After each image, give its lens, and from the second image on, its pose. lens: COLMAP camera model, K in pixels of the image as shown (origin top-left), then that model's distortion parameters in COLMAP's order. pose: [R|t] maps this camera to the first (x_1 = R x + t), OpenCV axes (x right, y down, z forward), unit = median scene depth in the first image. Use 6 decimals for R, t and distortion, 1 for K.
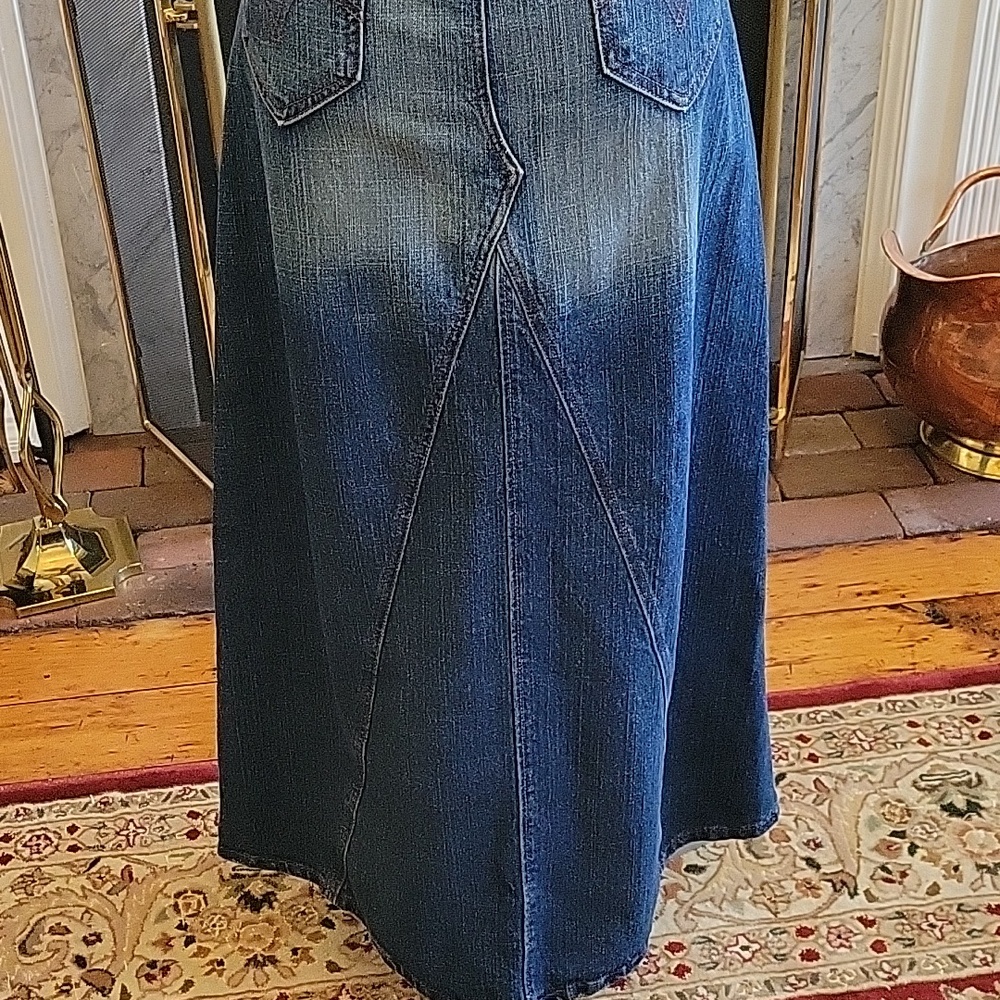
lens RADIAL K [[1716.2, 0, 481.5], [0, 1716.2, 507.7], [0, 0, 1]] dist [0.035834, 0.000000]
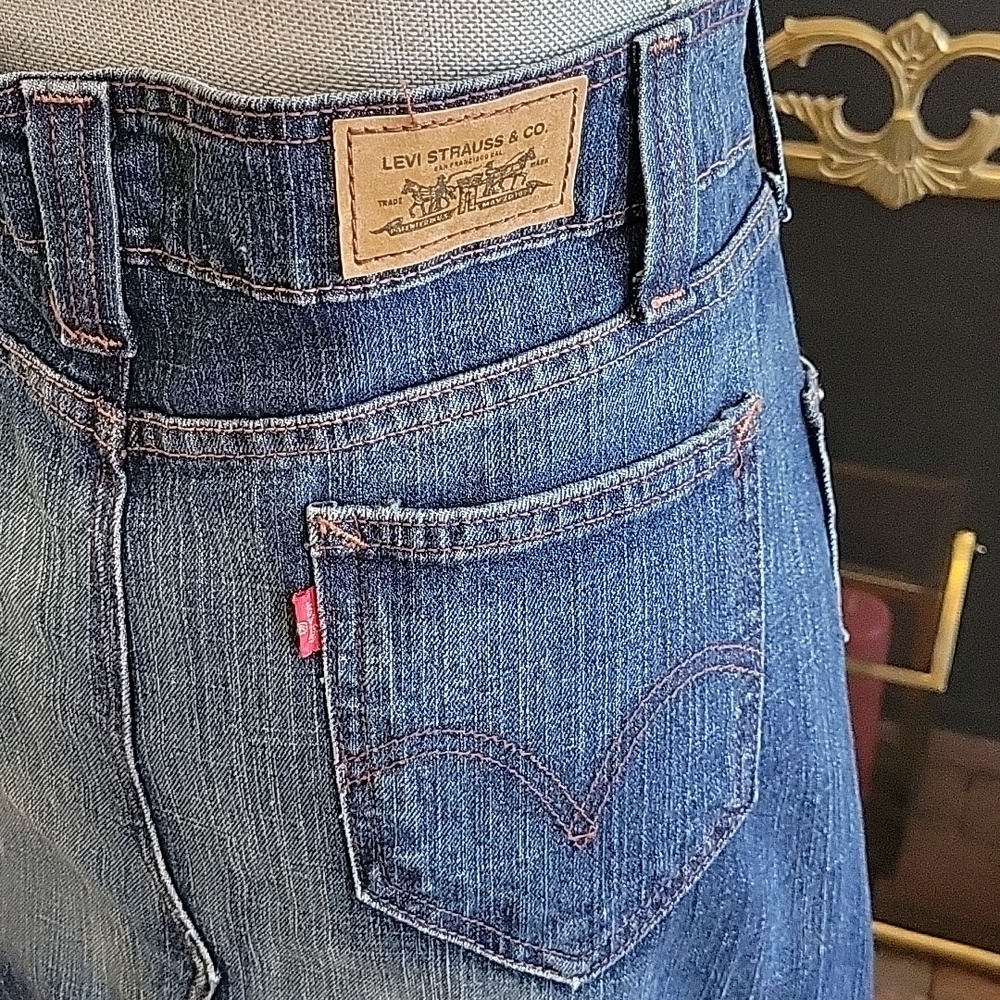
lens RADIAL K [[1716.2, 0, 457.5], [0, 1716.2, 448.2], [0, 0, 1]] dist [0.035834, 0.000000]
pose [[0.882361, 0.296337, -0.365544, 0.150887], [-0.294095, 0.953682, 0.063229, -0.271159], [0.367350, 0.051714, 0.928644, 0.402028]]
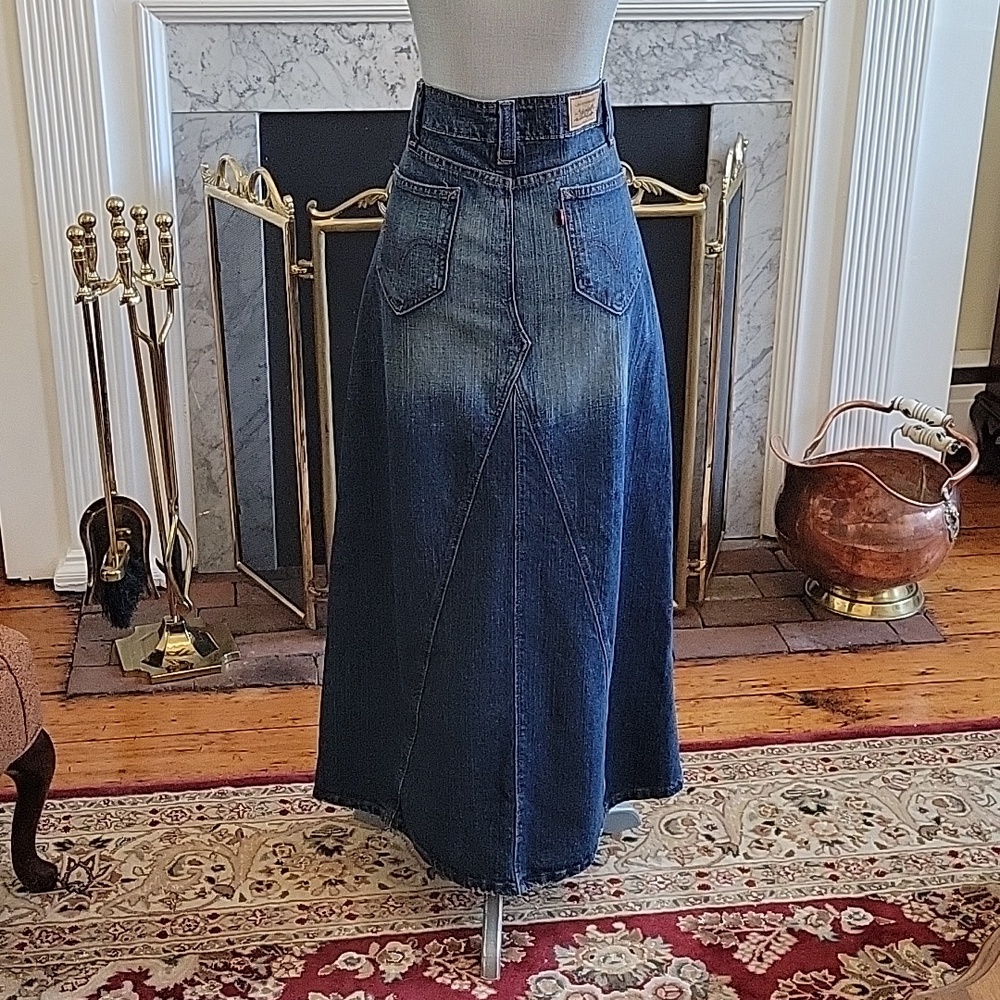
lens RADIAL K [[1716.2, 0, 500.2], [0, 1716.2, 480.2], [0, 0, 1]] dist [0.035834, 0.000000]
pose [[0.999213, 0.034183, 0.020133, -0.028148], [-0.029847, 0.982080, -0.186086, 0.202382], [-0.026134, 0.185339, 0.982327, -0.535647]]
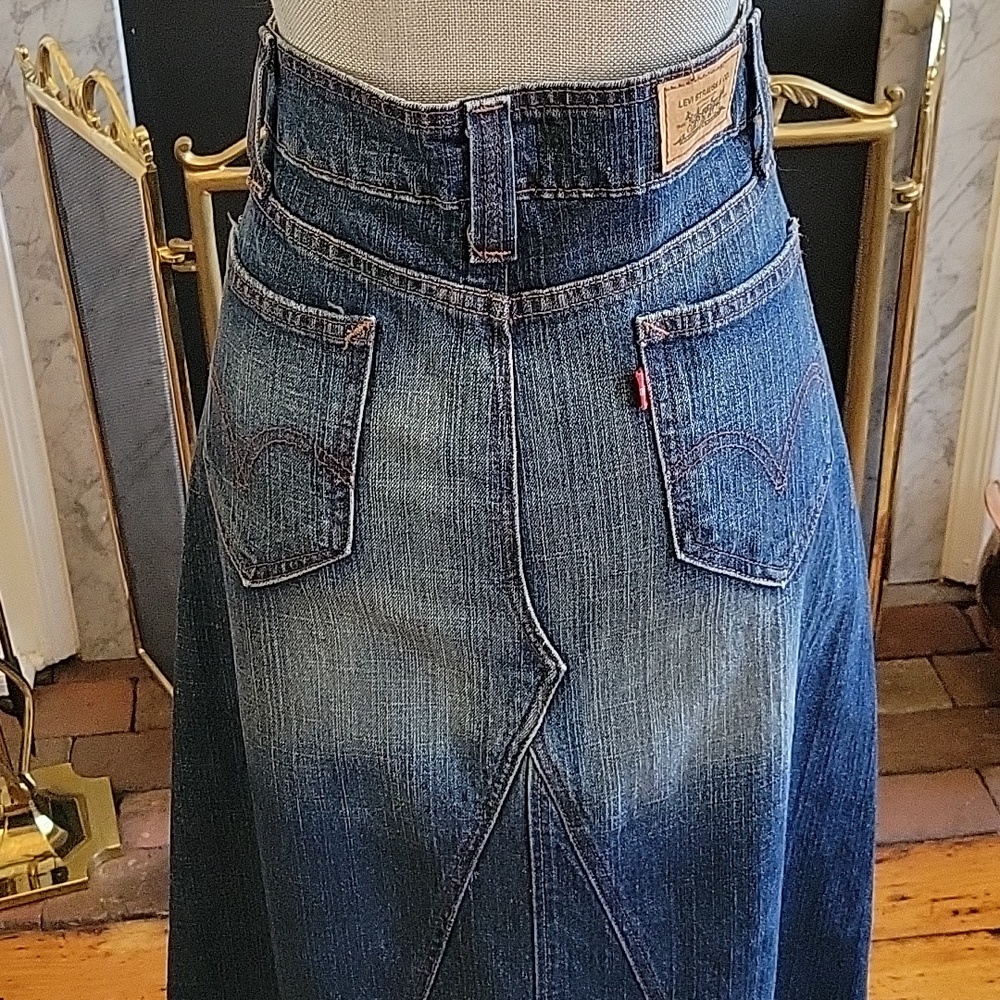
lens RADIAL K [[1716.2, 0, 513.4], [0, 1716.2, 456.8], [0, 0, 1]] dist [0.035834, 0.000000]
pose [[0.999676, 0.023203, -0.010423, 0.004969], [-0.023618, 0.998855, -0.041594, -0.179413], [0.009446, 0.041827, 0.999080, 0.175395]]
